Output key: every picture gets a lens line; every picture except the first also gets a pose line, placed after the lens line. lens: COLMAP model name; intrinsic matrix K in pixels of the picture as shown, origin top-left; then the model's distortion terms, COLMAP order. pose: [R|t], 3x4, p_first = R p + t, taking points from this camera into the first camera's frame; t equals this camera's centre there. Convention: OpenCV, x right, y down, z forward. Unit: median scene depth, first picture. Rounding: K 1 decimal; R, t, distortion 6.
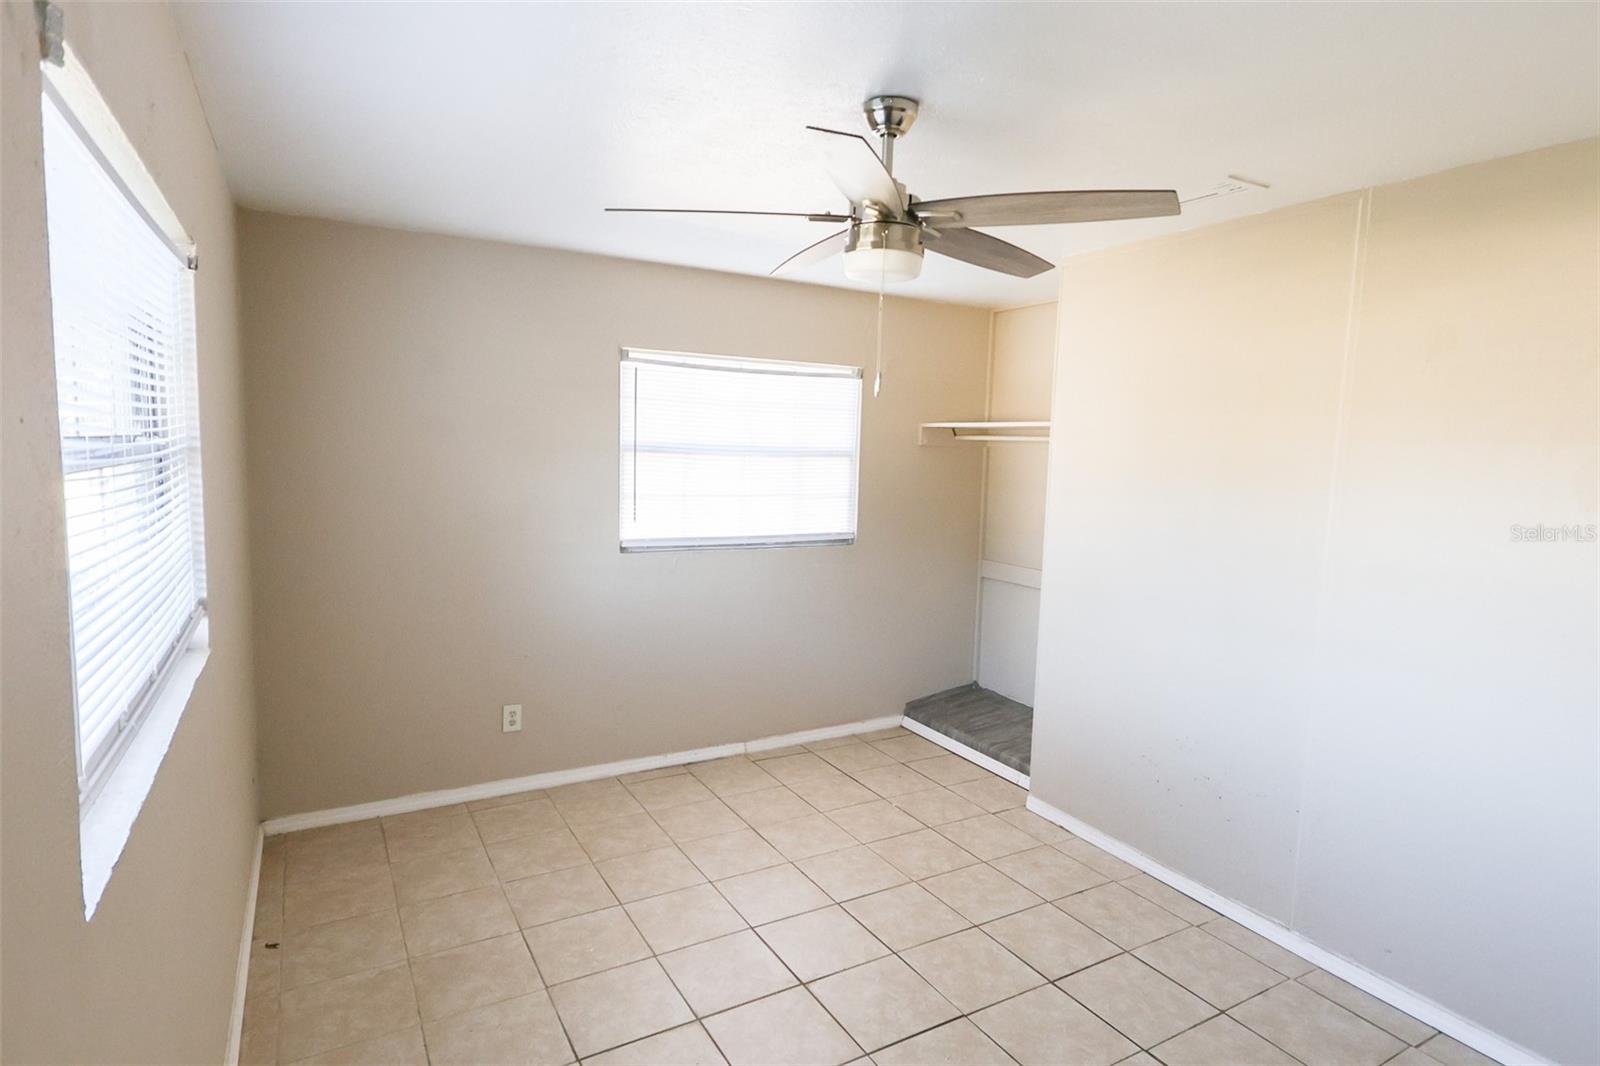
lens RADIAL K [[862.7, 0, 795.1], [0, 862.7, 535.6], [0, 0, 1]] dist [0.006992, 0.000947]
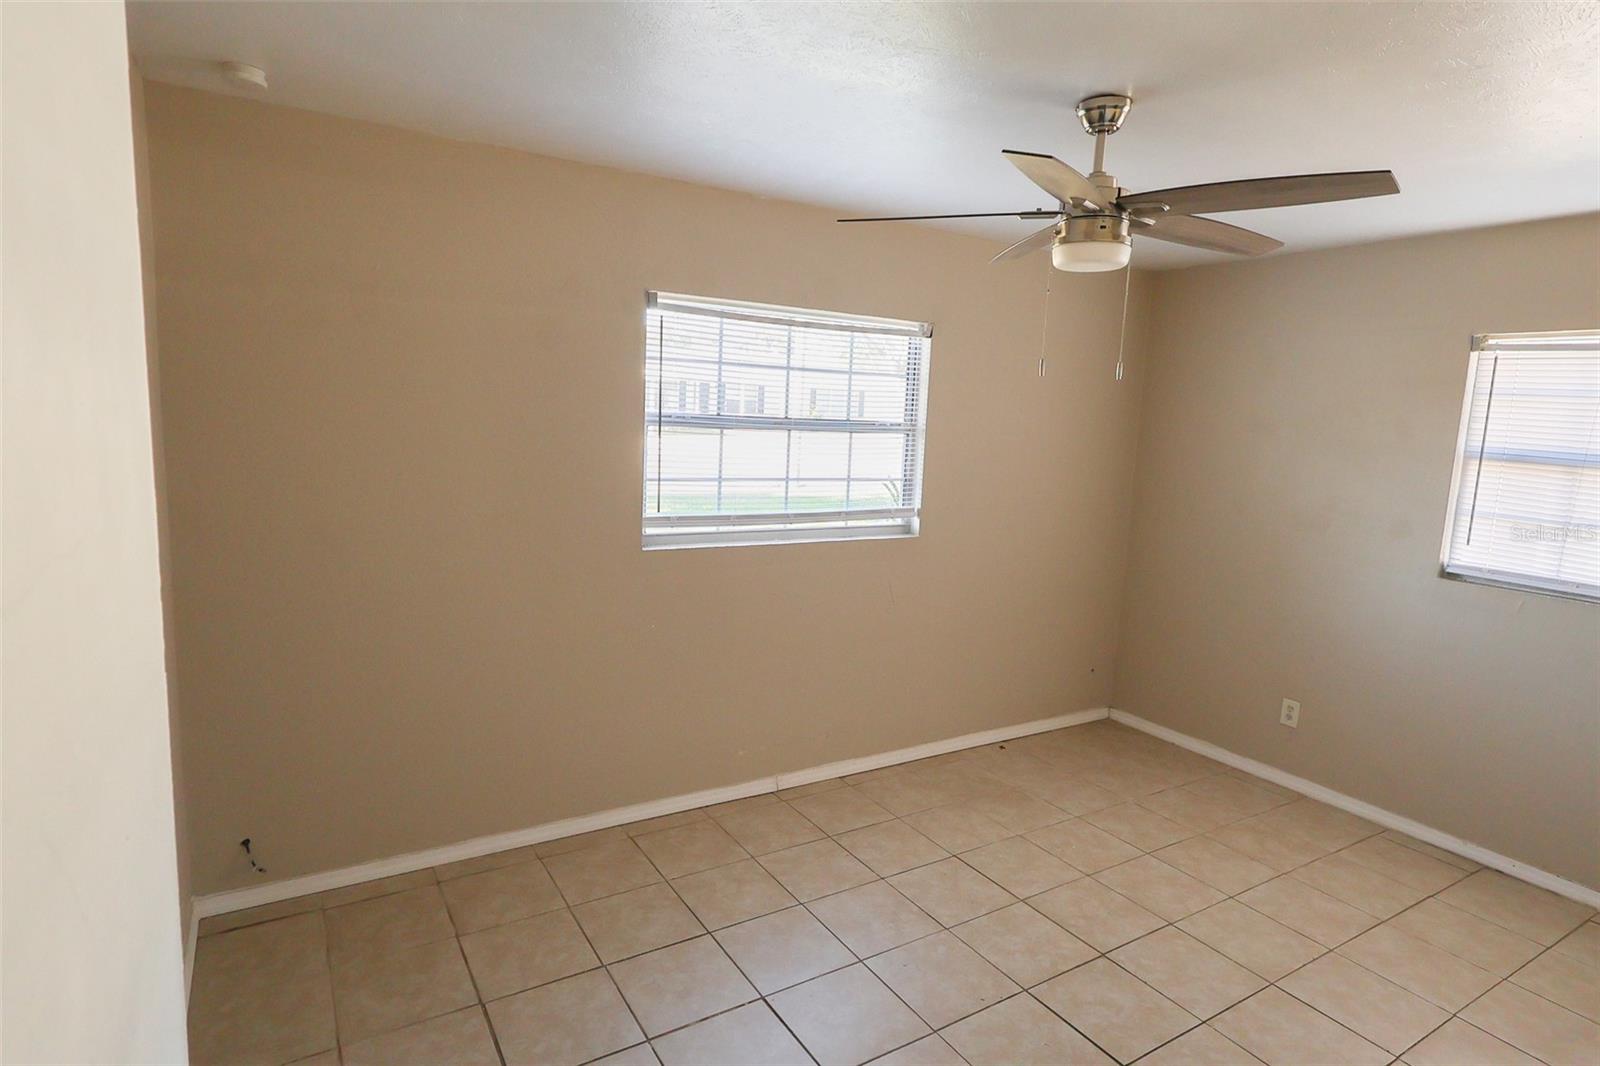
lens RADIAL K [[862.7, 0, 801.3], [0, 862.7, 523.9], [0, 0, 1]] dist [0.006992, 0.000947]
pose [[0.044182, 0.106958, -0.993281, 0.641482], [-0.148133, 0.983963, 0.099365, -0.024741], [0.987980, 0.142747, 0.059318, 0.336308]]
